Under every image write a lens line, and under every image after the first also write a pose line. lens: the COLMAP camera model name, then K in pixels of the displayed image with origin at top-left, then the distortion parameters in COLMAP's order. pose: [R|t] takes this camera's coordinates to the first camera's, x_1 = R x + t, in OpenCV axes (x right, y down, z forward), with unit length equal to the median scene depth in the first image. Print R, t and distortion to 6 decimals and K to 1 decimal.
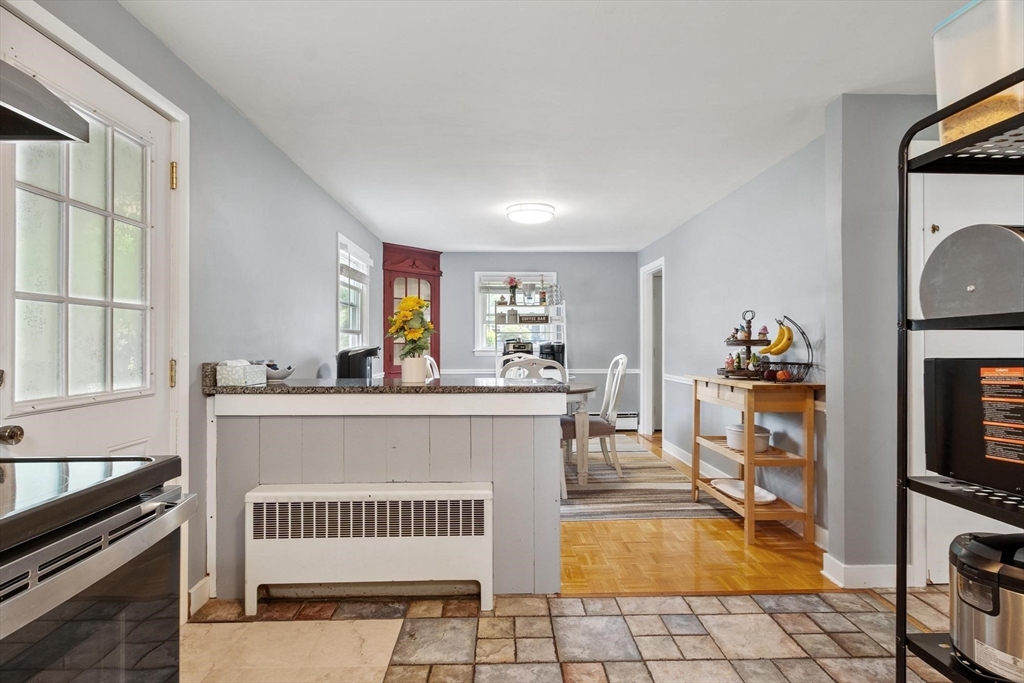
lens RADIAL K [[518.5, 0, 514.9], [0, 518.5, 342.3], [0, 0, 1]] dist [0.001501, -0.004695]
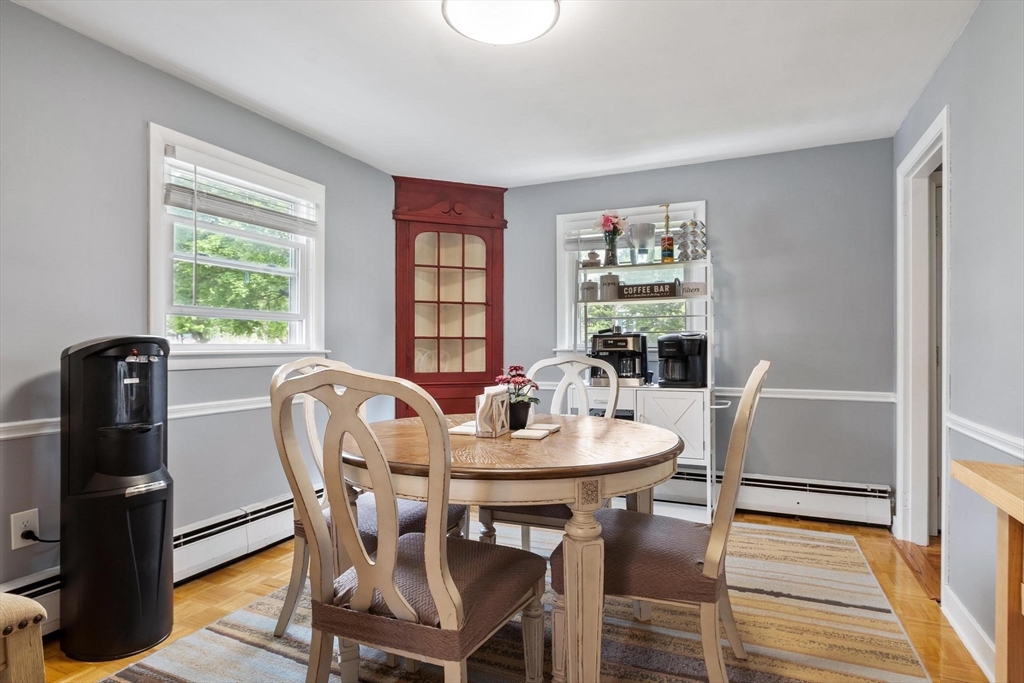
lens RADIAL K [[559.2, 0, 512.0], [0, 559.2, 344.3], [0, 0, 1]] dist [0.004573, 0.002092]
pose [[0.897889, 0.000114, -0.440223, 0.161421], [0.000164, 1.000000, 0.000593, 0.009107], [0.440223, -0.000605, 0.897889, 0.430128]]
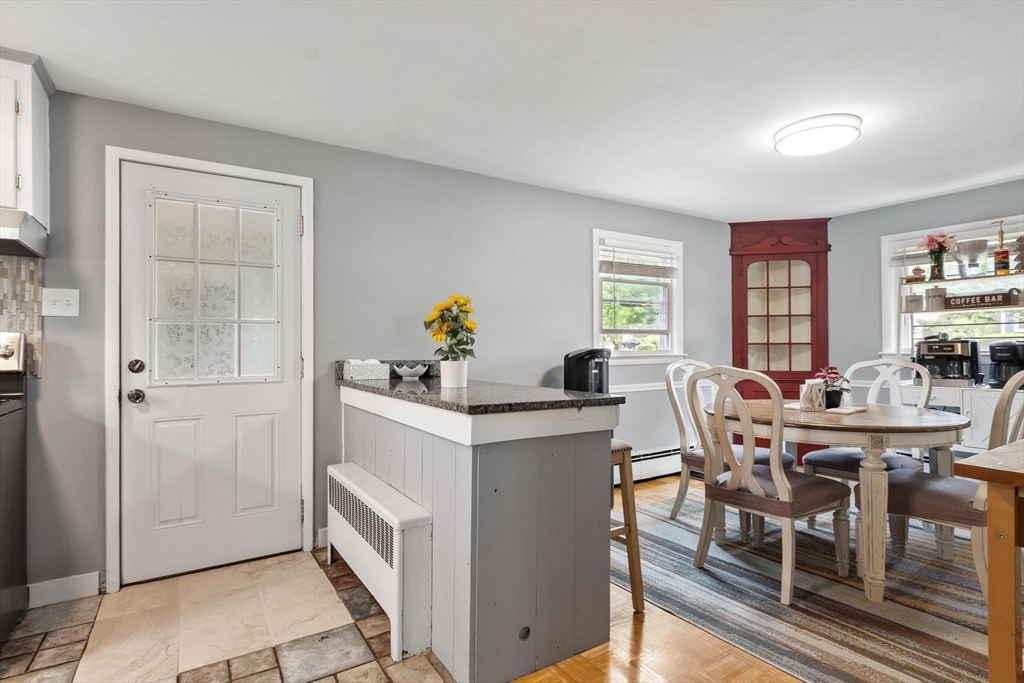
lens RADIAL K [[518.5, 0, 508.6], [0, 518.5, 343.0], [0, 0, 1]] dist [0.001501, -0.004695]
pose [[0.506658, -0.007719, -0.862112, 0.267765], [0.007556, 0.999961, -0.004512, 0.001204], [0.862114, -0.004228, 0.506697, 0.252296]]
